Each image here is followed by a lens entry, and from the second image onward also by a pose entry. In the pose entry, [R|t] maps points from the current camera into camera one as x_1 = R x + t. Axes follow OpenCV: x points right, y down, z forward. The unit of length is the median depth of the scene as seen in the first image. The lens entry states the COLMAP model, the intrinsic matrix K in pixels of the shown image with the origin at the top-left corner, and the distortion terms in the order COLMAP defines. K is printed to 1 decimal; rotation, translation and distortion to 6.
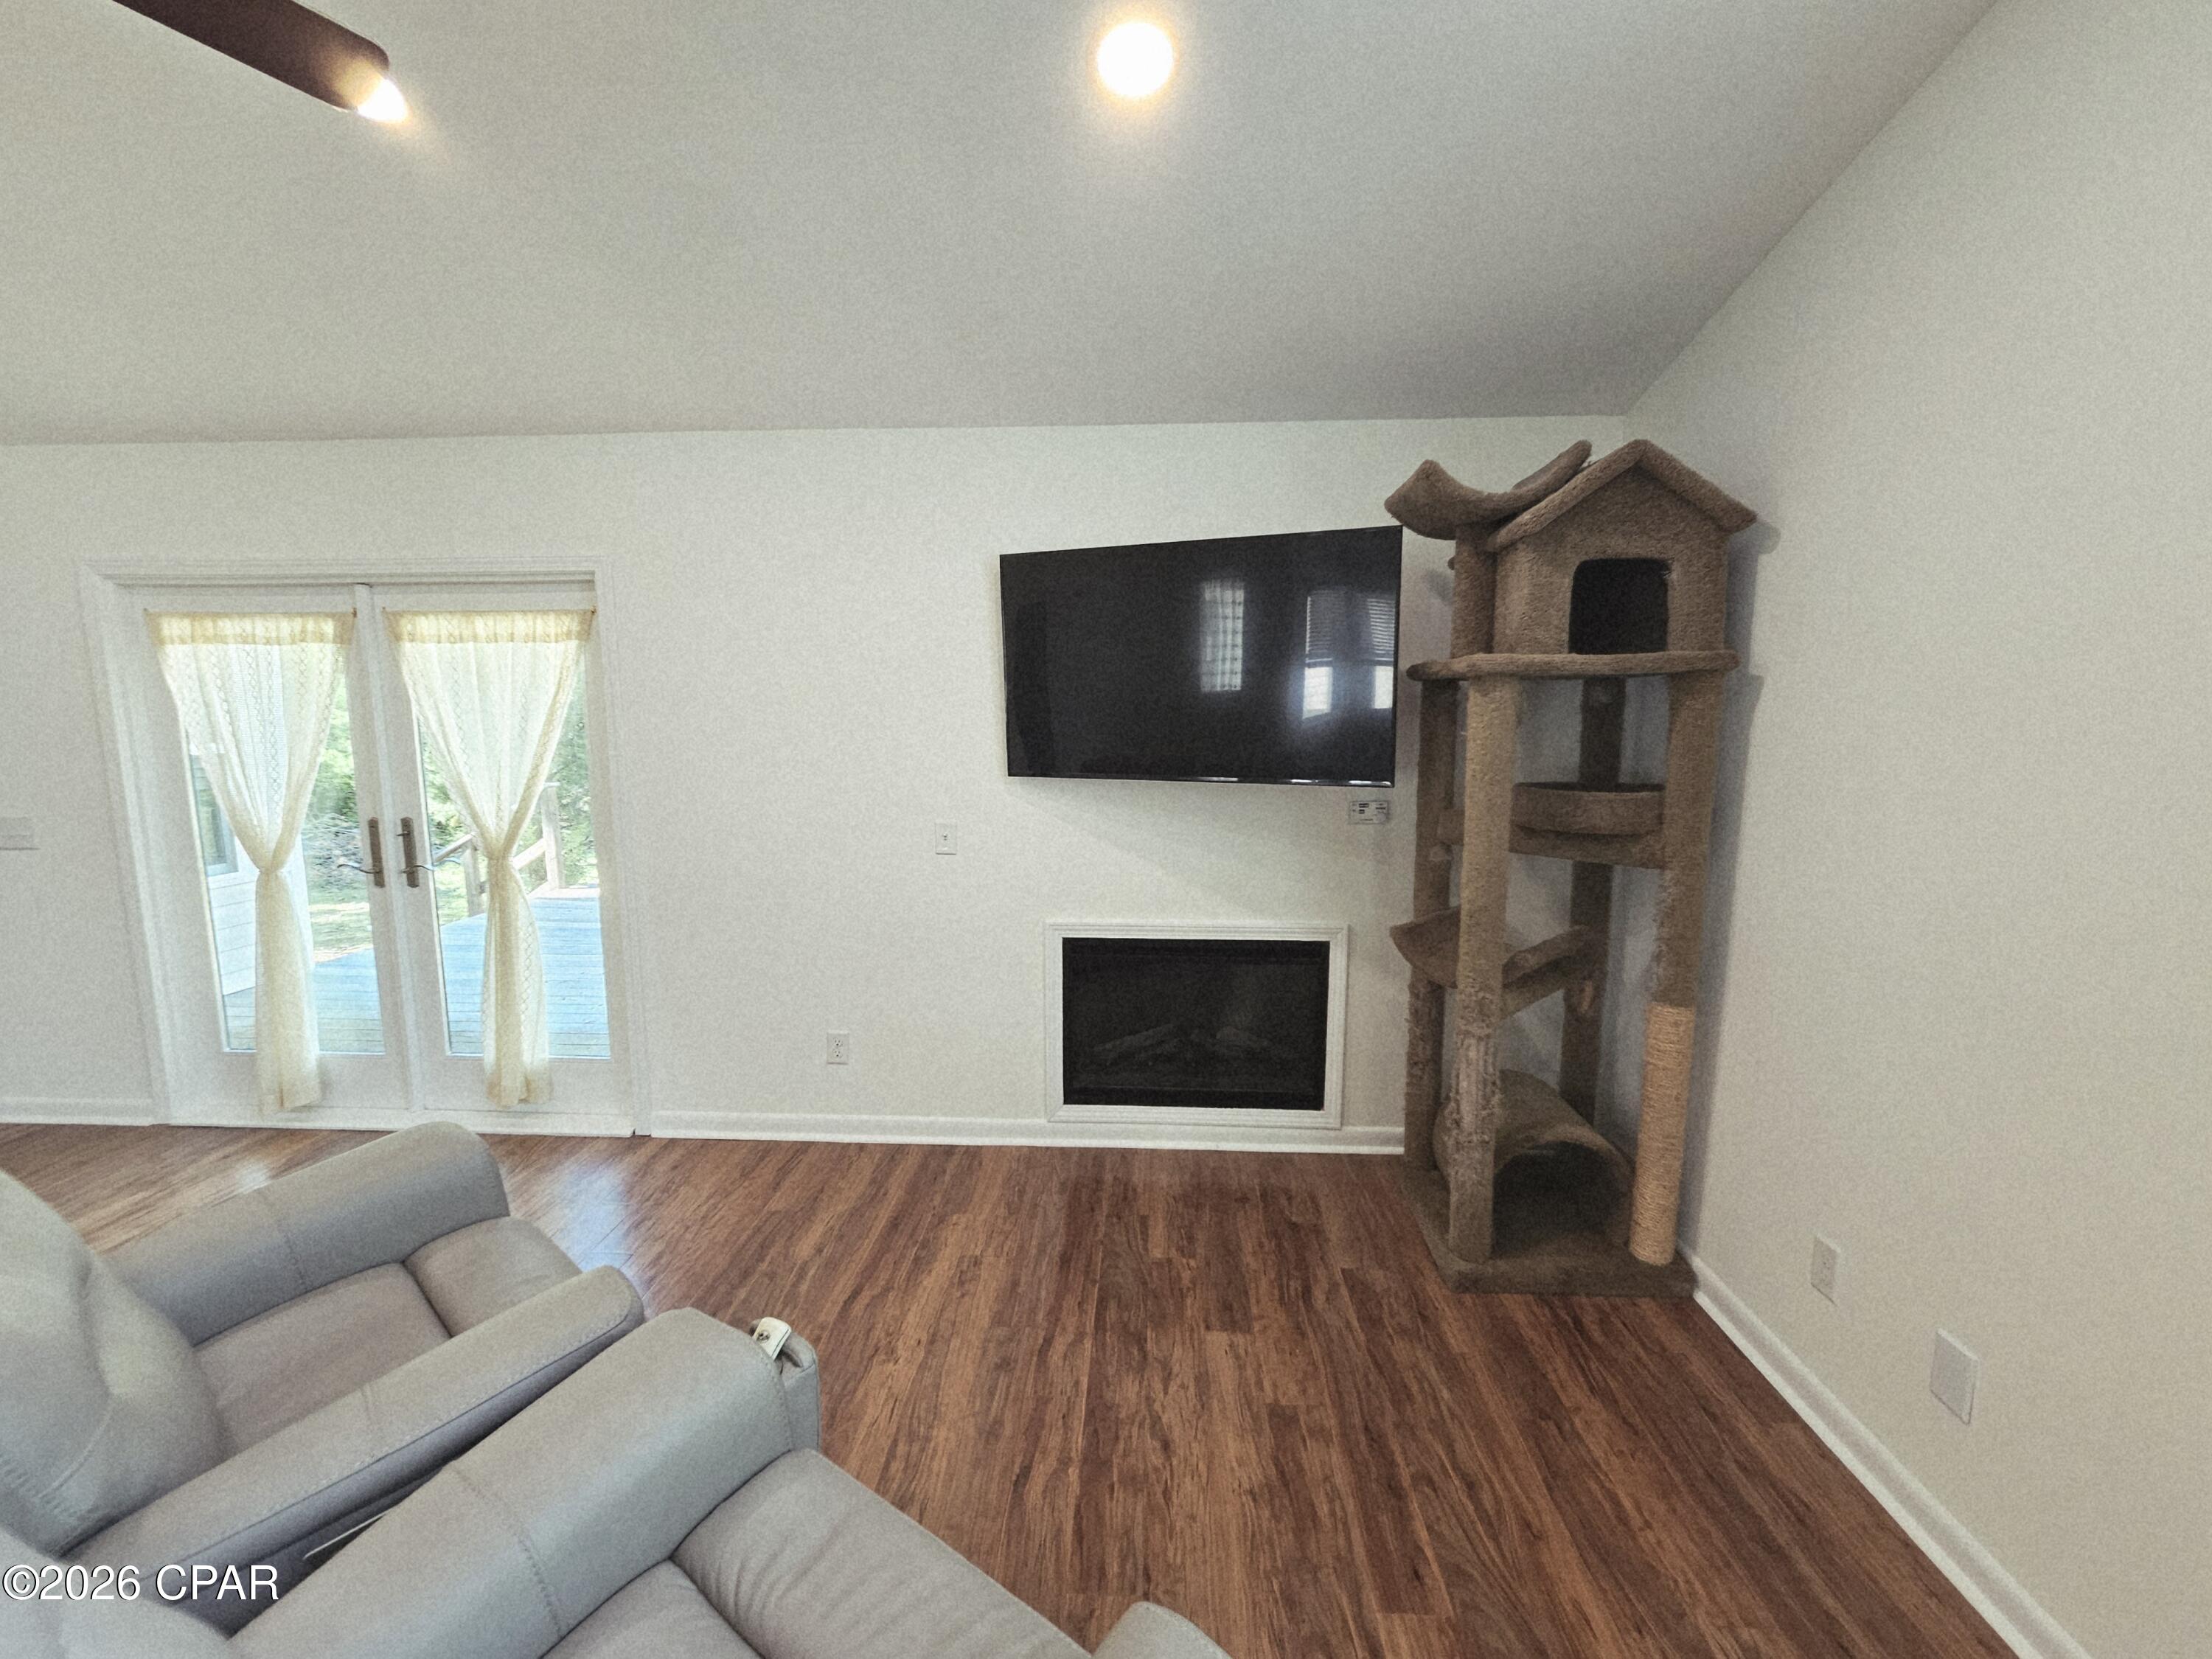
lens RADIAL K [[907.5, 0, 1115.2], [0, 907.5, 830.0], [0, 0, 1]] dist [0.001910, 0.000797]
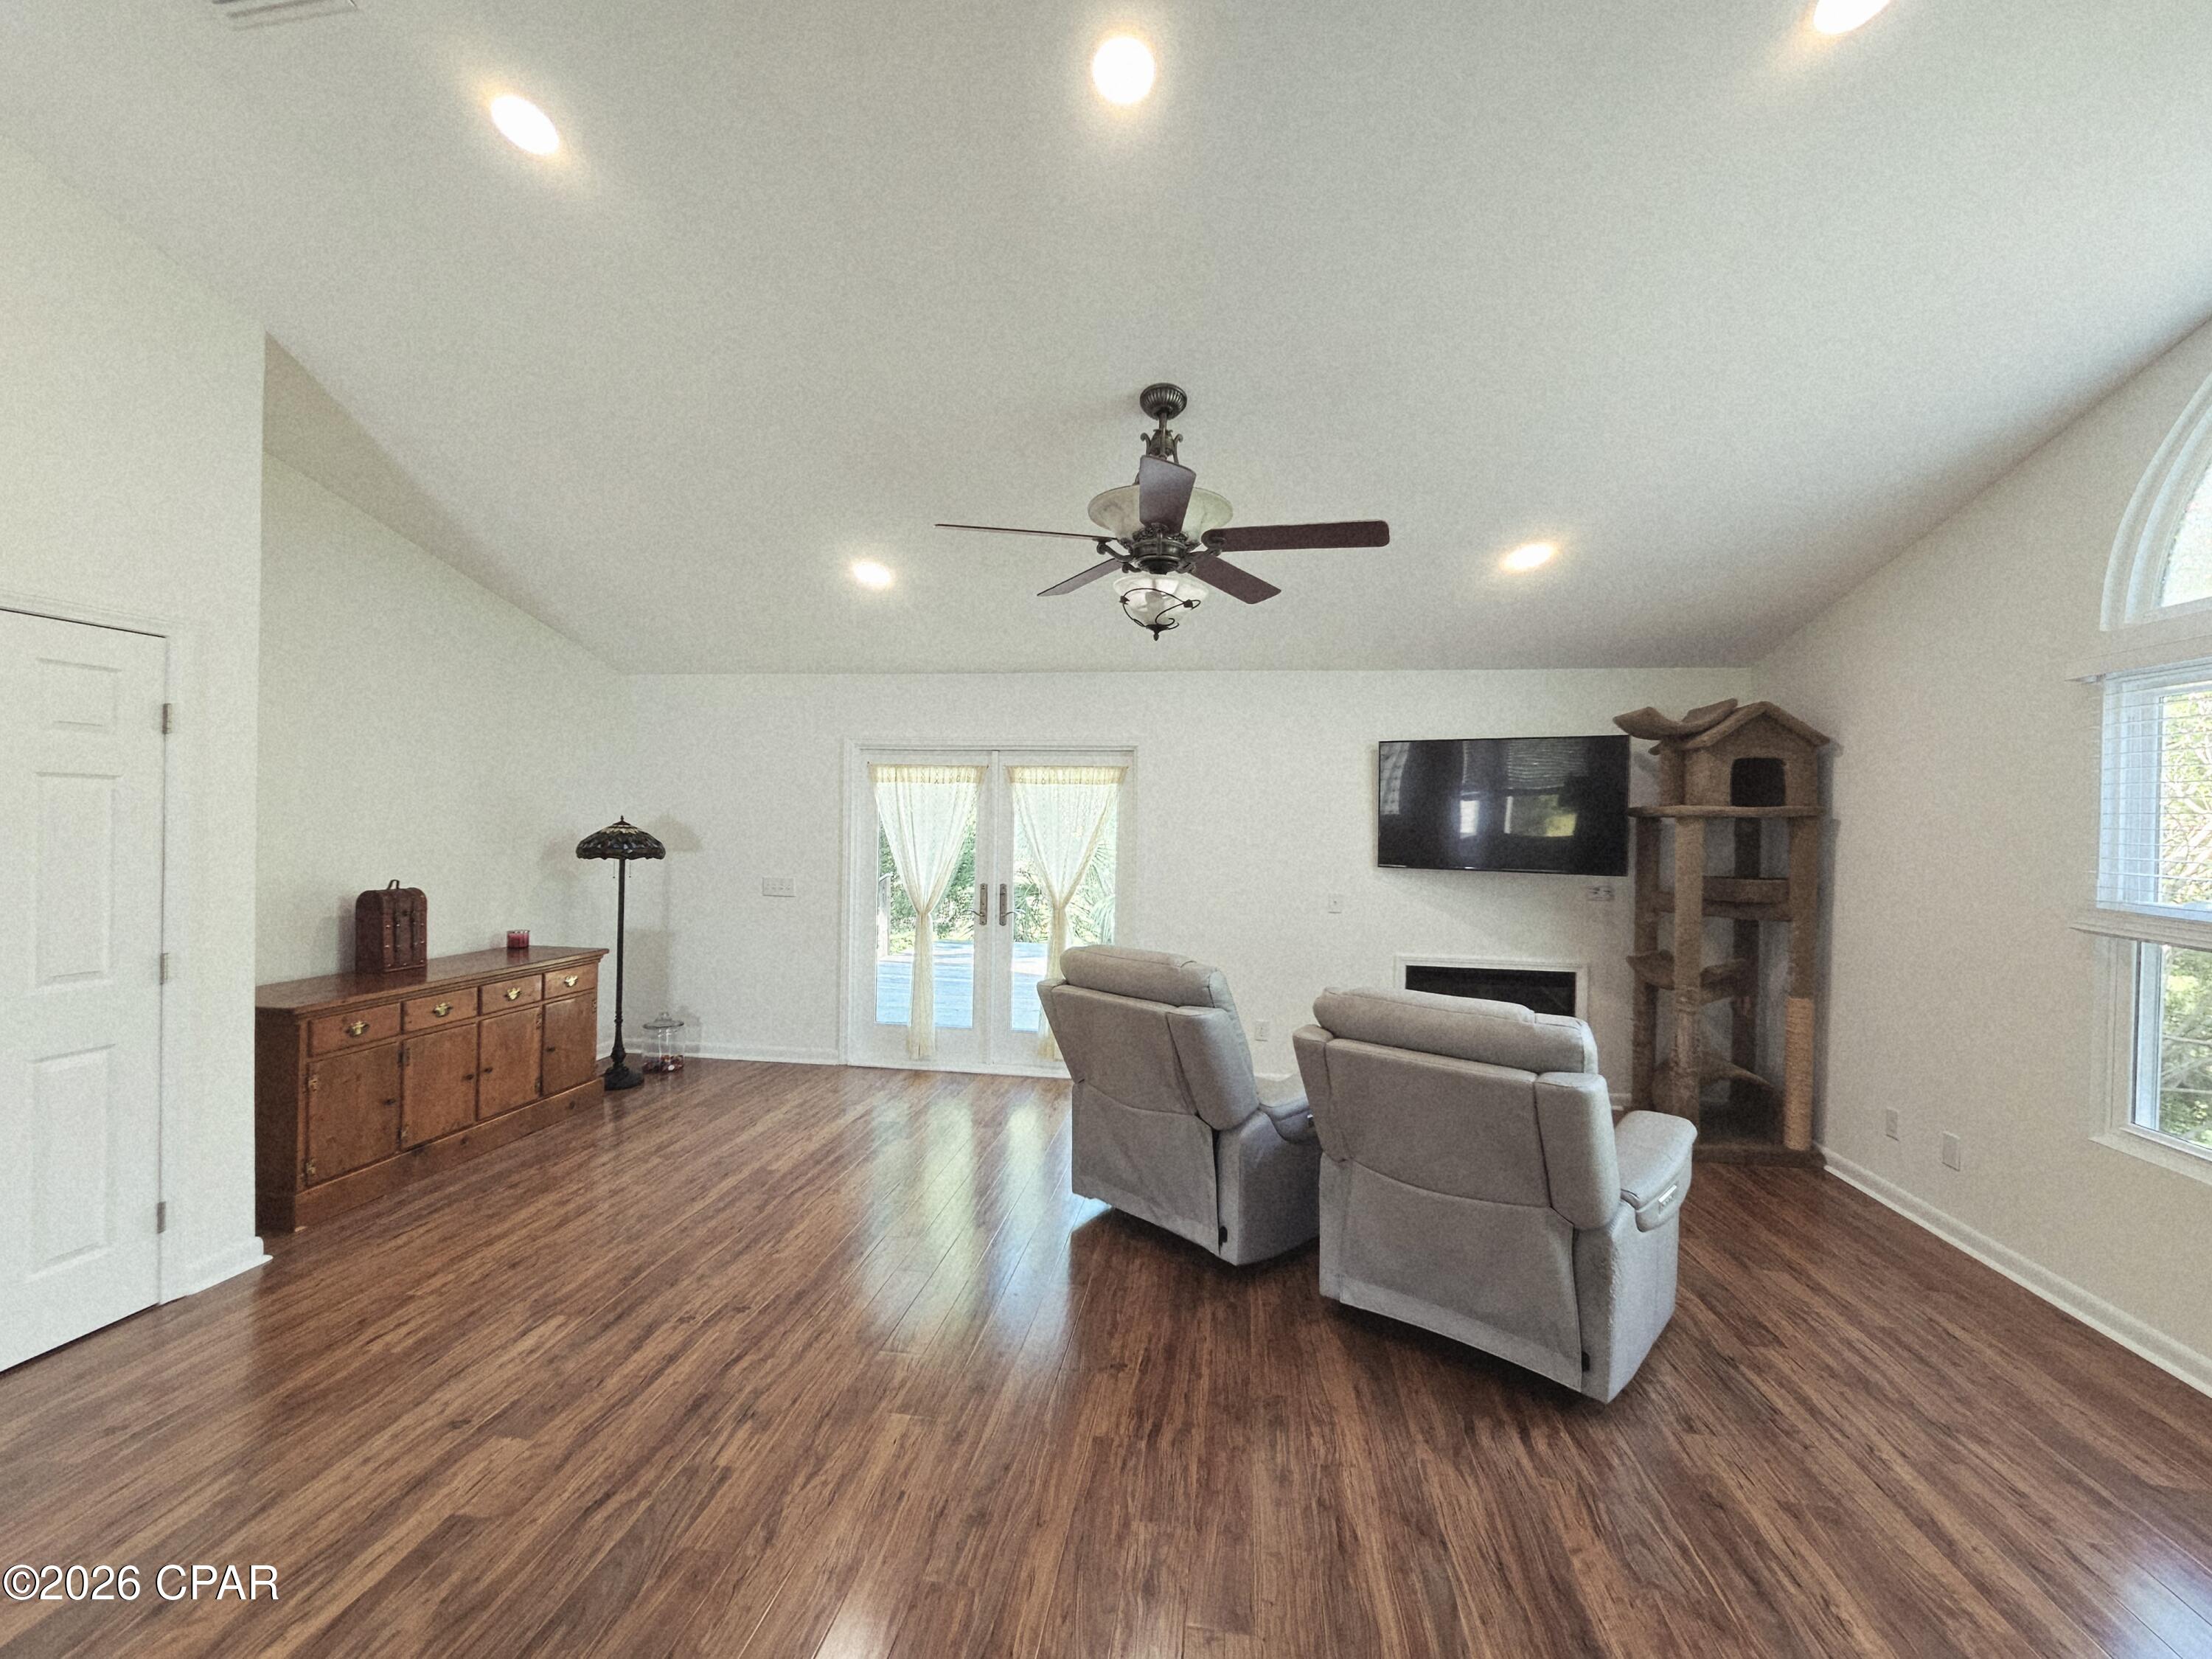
lens RADIAL K [[907.5, 0, 1115.2], [0, 907.5, 830.0], [0, 0, 1]] dist [0.001910, 0.000797]
pose [[0.996145, 0.020648, -0.085255, -0.454067], [-0.031301, 0.991590, -0.125578, 0.098349], [0.081945, 0.127762, 0.988414, -0.716076]]
